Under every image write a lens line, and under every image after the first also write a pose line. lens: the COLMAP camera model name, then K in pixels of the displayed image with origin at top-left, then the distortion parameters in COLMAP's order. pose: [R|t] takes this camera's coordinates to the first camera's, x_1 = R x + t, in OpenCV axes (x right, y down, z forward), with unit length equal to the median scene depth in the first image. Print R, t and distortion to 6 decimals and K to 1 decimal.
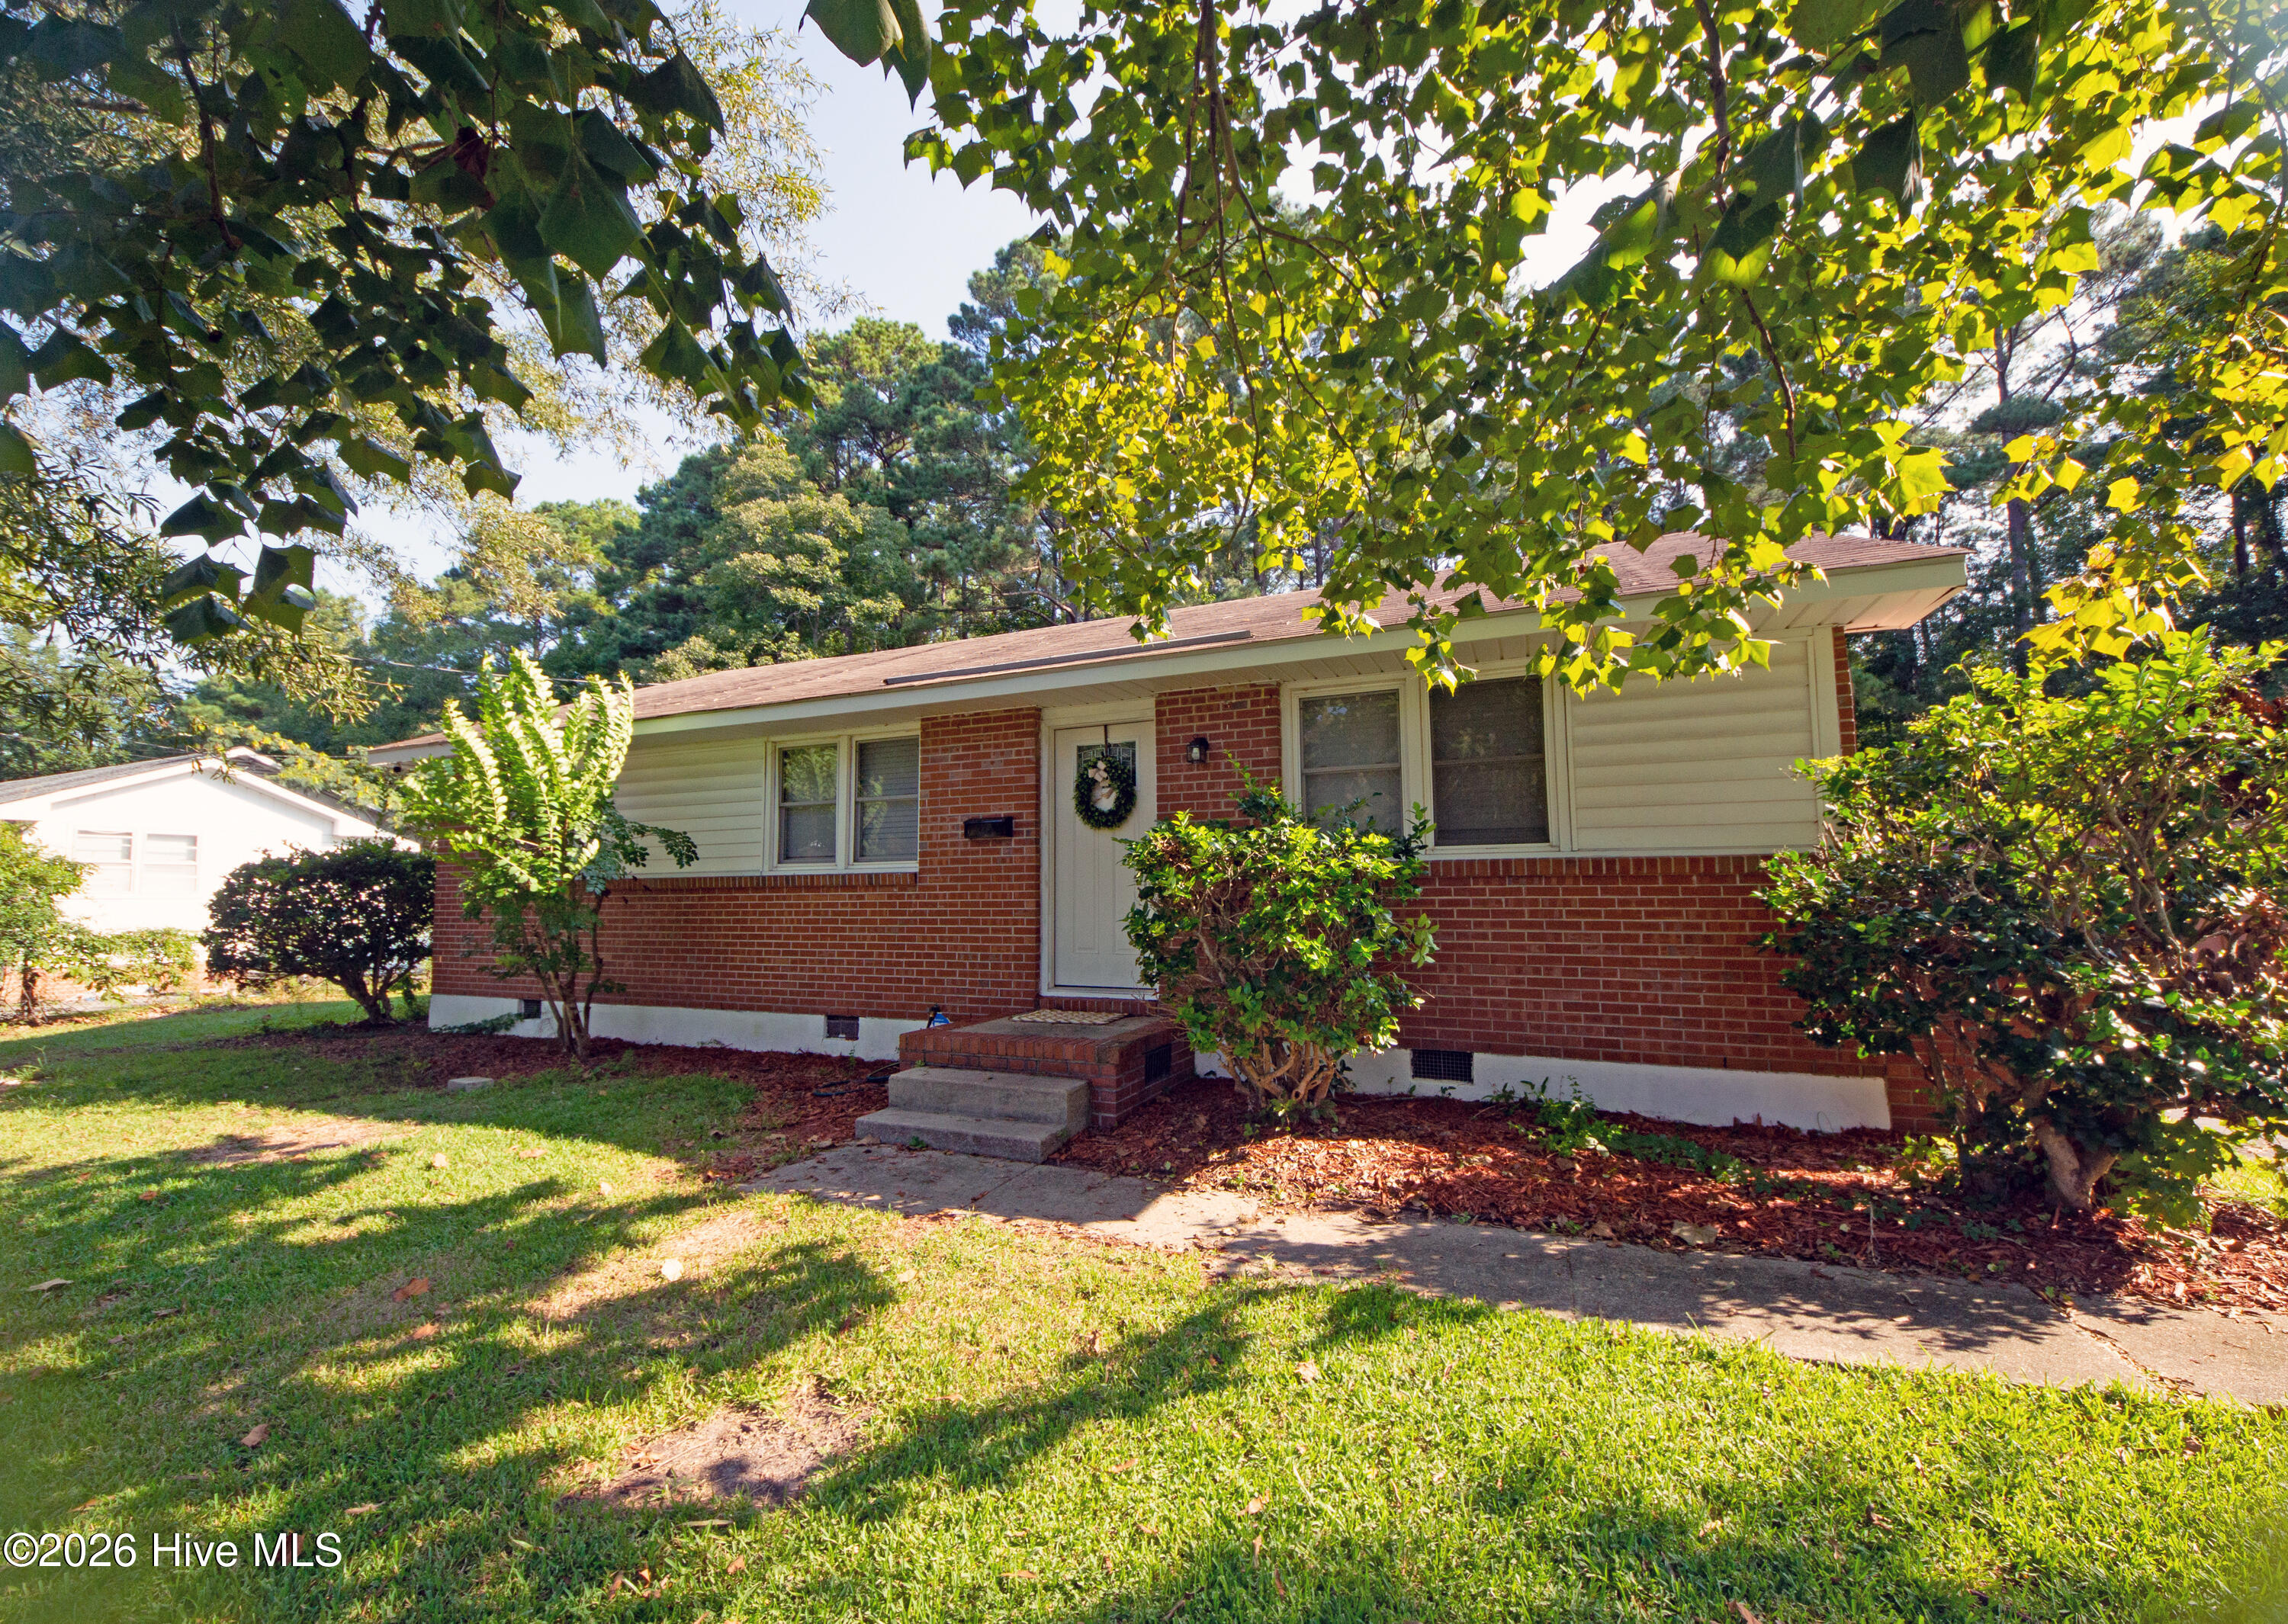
lens RADIAL K [[938.1, 0, 1136.4], [0, 938.1, 788.3], [0, 0, 1]] dist [0.012409, -0.000160]
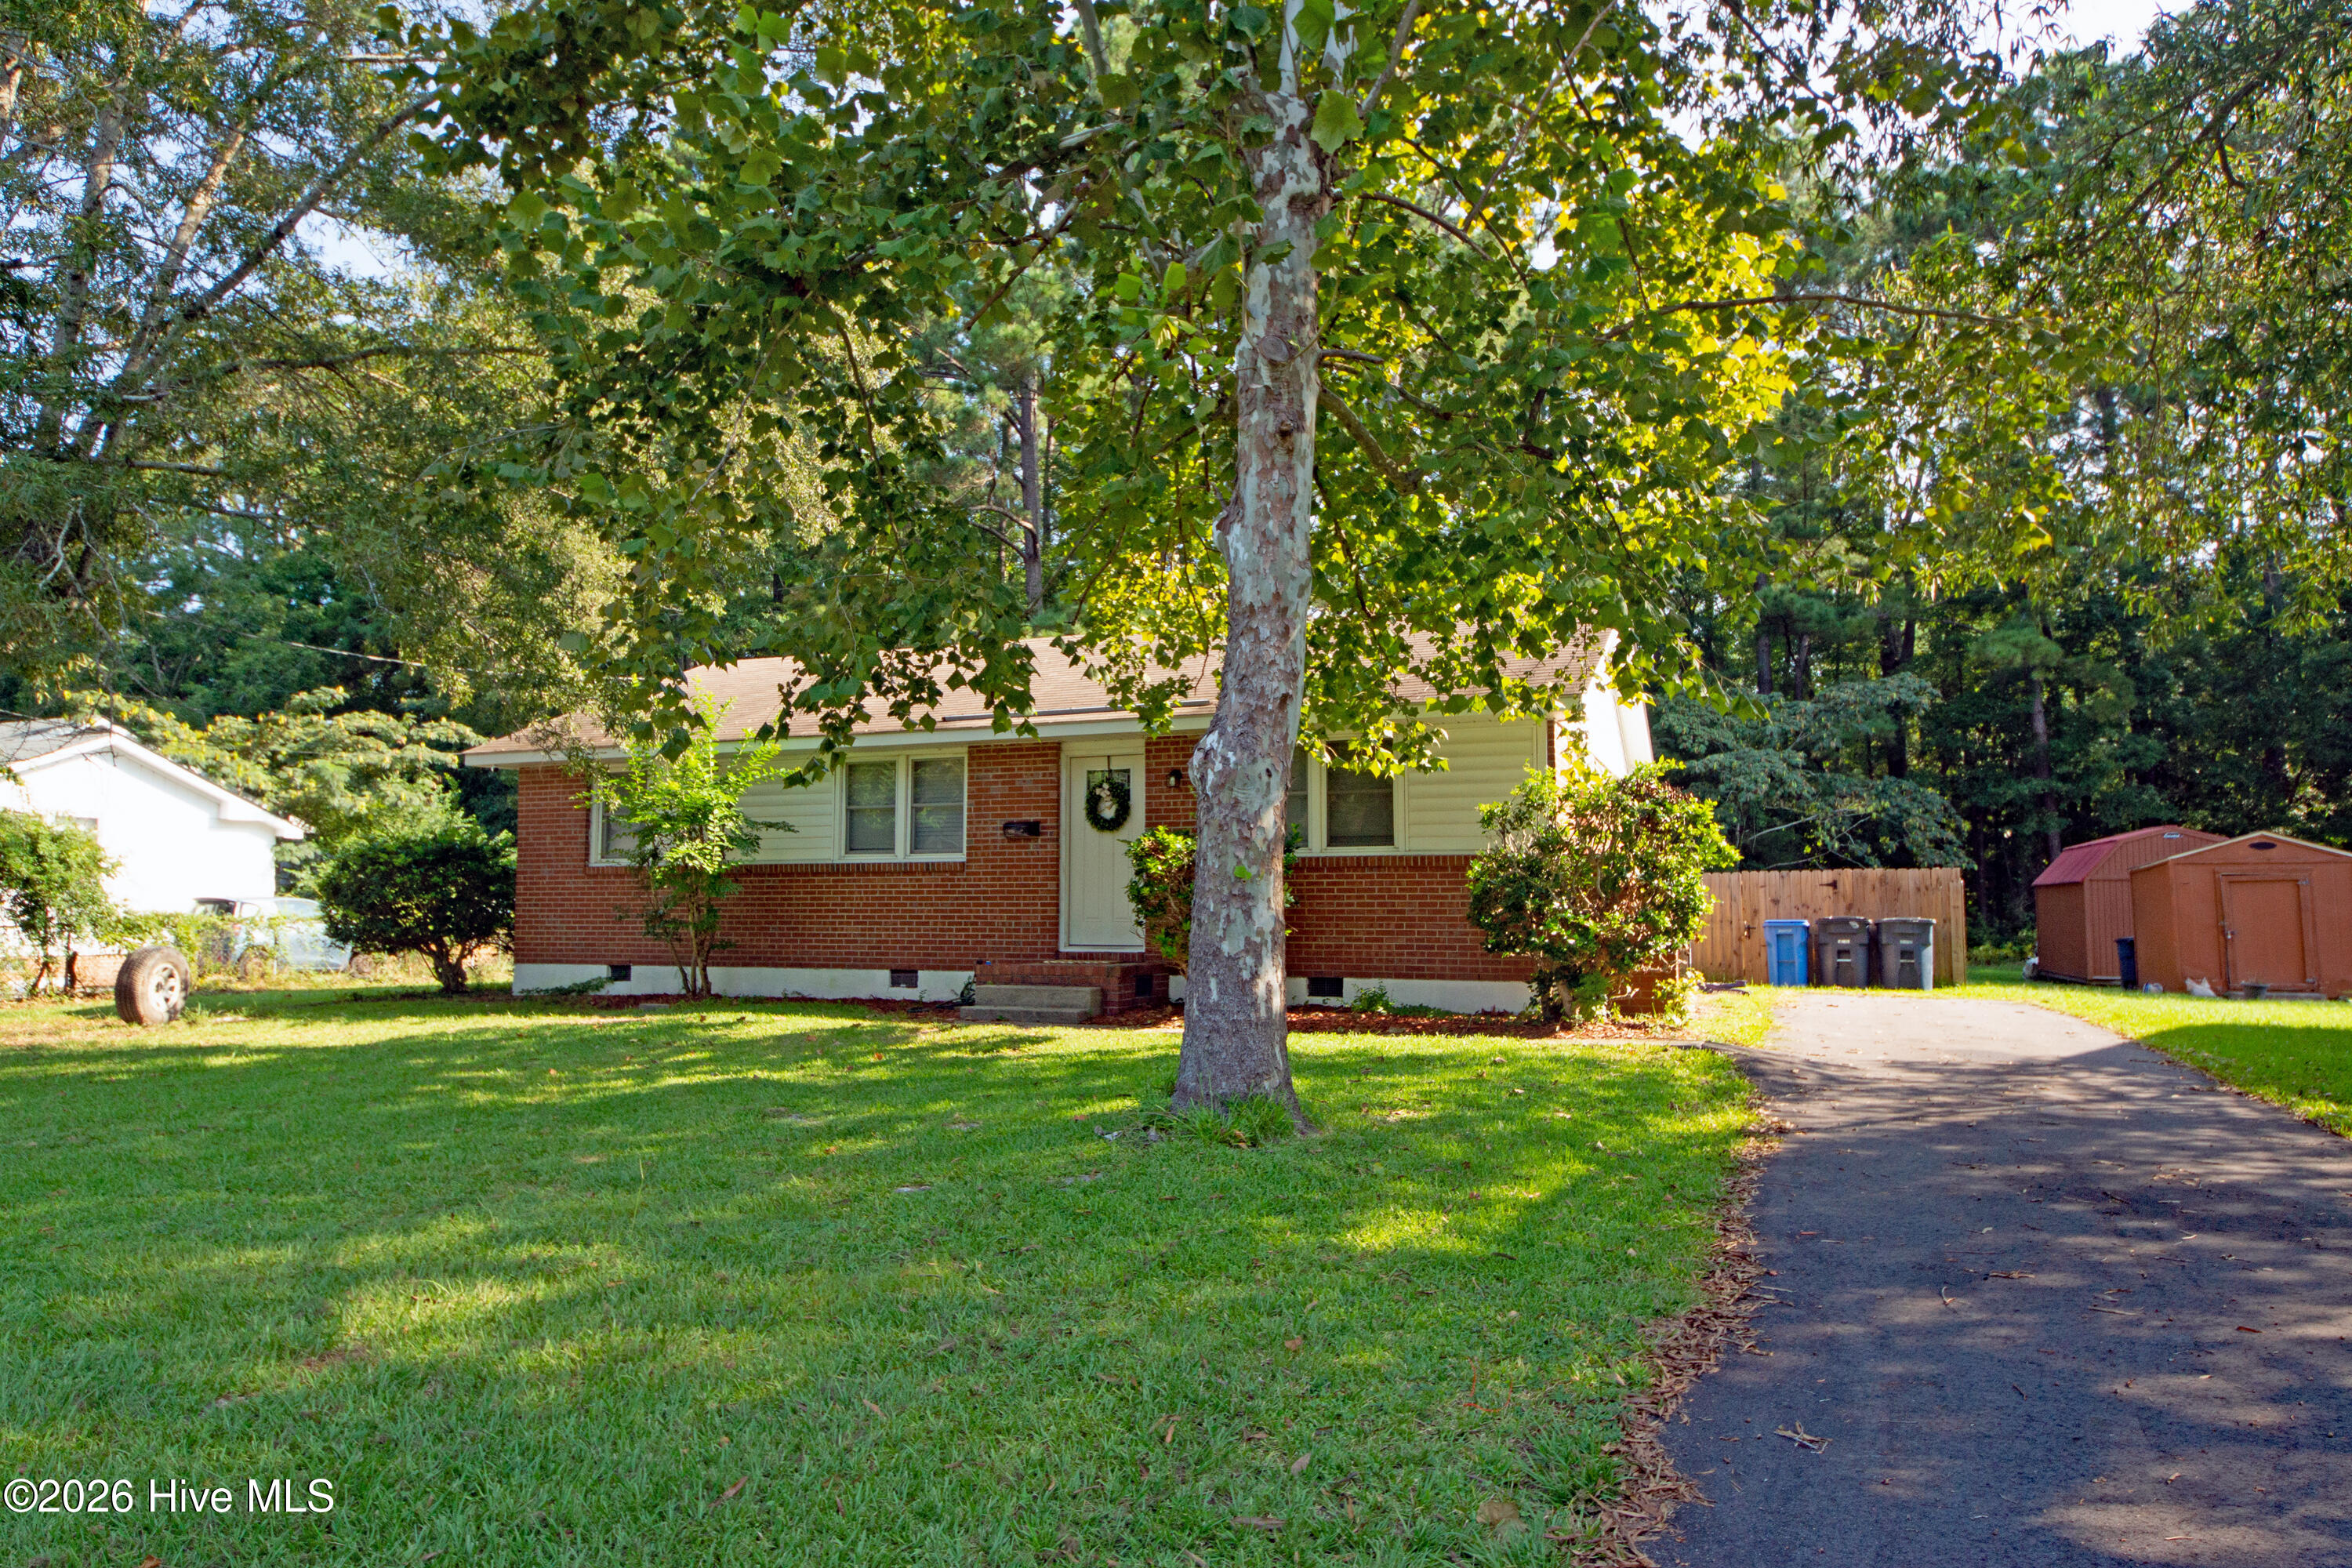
lens RADIAL K [[1431.6, 0, 1176.0], [0, 1431.6, 784.0], [0, 0, 1]] dist [0.022975, -0.026730]
pose [[0.998871, 0.014536, 0.045233, -0.028810], [-0.015571, 0.999623, 0.022621, -0.076083], [-0.044887, -0.023300, 0.998720, -1.108234]]
